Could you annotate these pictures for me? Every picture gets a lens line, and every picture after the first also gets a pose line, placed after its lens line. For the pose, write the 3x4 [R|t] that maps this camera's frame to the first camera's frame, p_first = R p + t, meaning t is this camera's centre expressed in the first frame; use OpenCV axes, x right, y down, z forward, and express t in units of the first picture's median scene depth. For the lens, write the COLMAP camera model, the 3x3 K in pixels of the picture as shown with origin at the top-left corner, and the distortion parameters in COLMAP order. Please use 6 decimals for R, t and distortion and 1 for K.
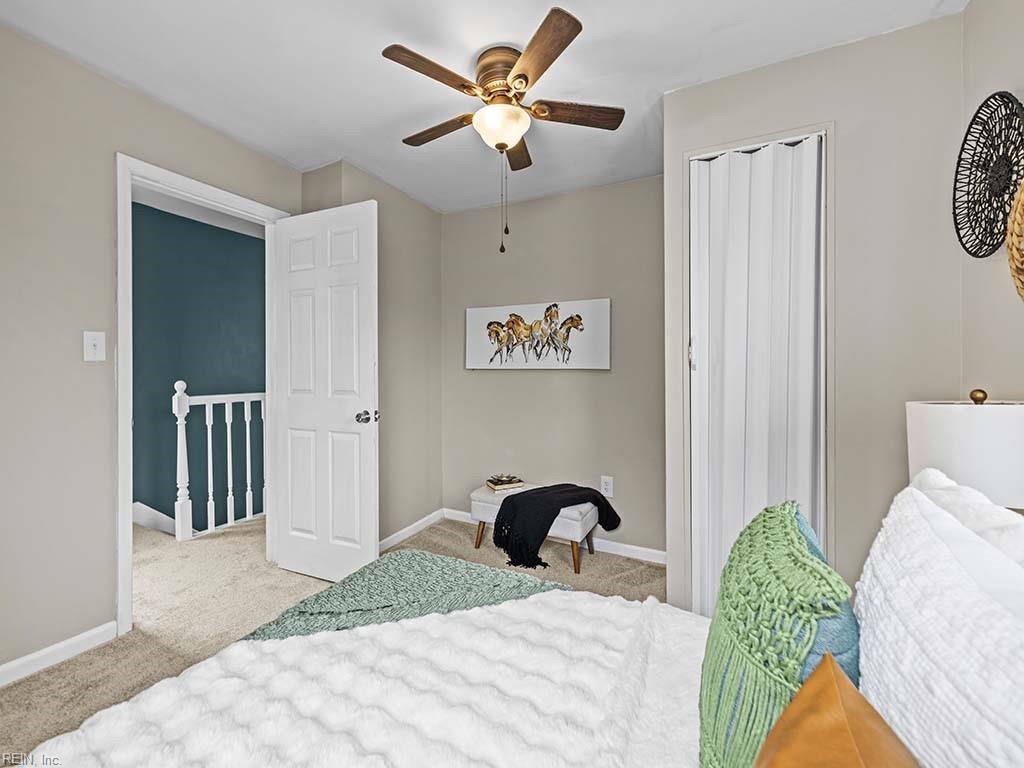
lens RADIAL K [[435.0, 0, 510.9], [0, 435.0, 374.3], [0, 0, 1]] dist [0.002496, -0.000461]
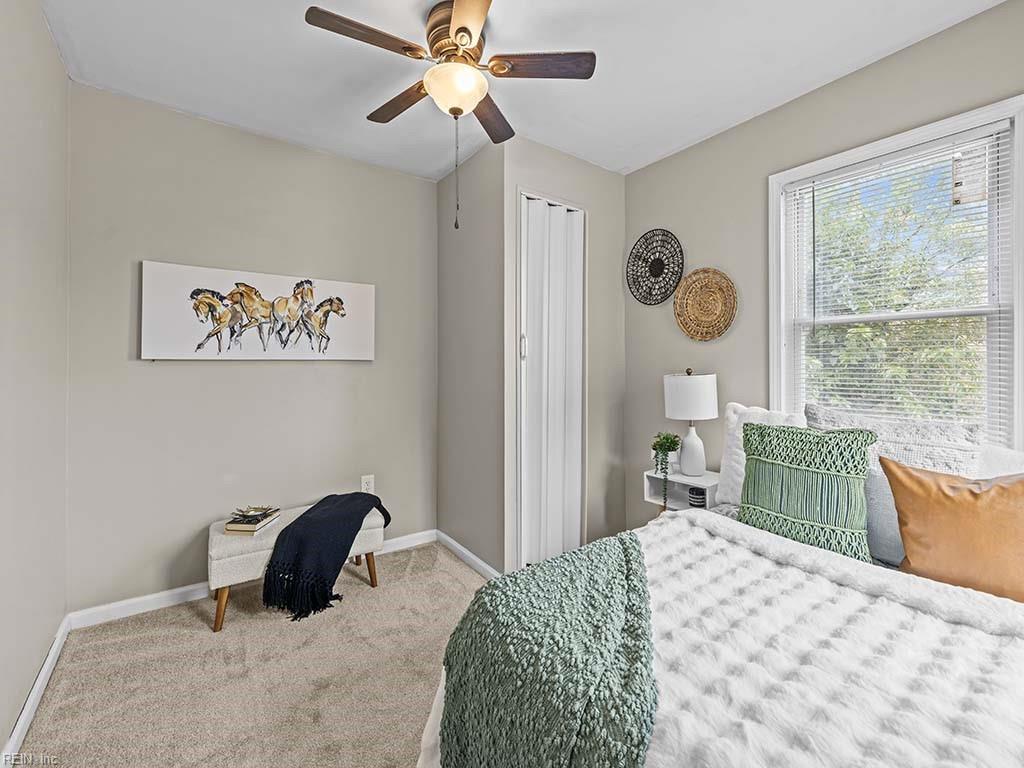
lens RADIAL K [[435.0, 0, 512.2], [0, 435.0, 362.2], [0, 0, 1]] dist [0.002496, -0.000461]
pose [[0.451160, 0.000127, 0.892443, -0.450918], [0.012854, 0.999895, -0.006640, 0.002656], [-0.892351, 0.014467, 0.451111, 0.288459]]
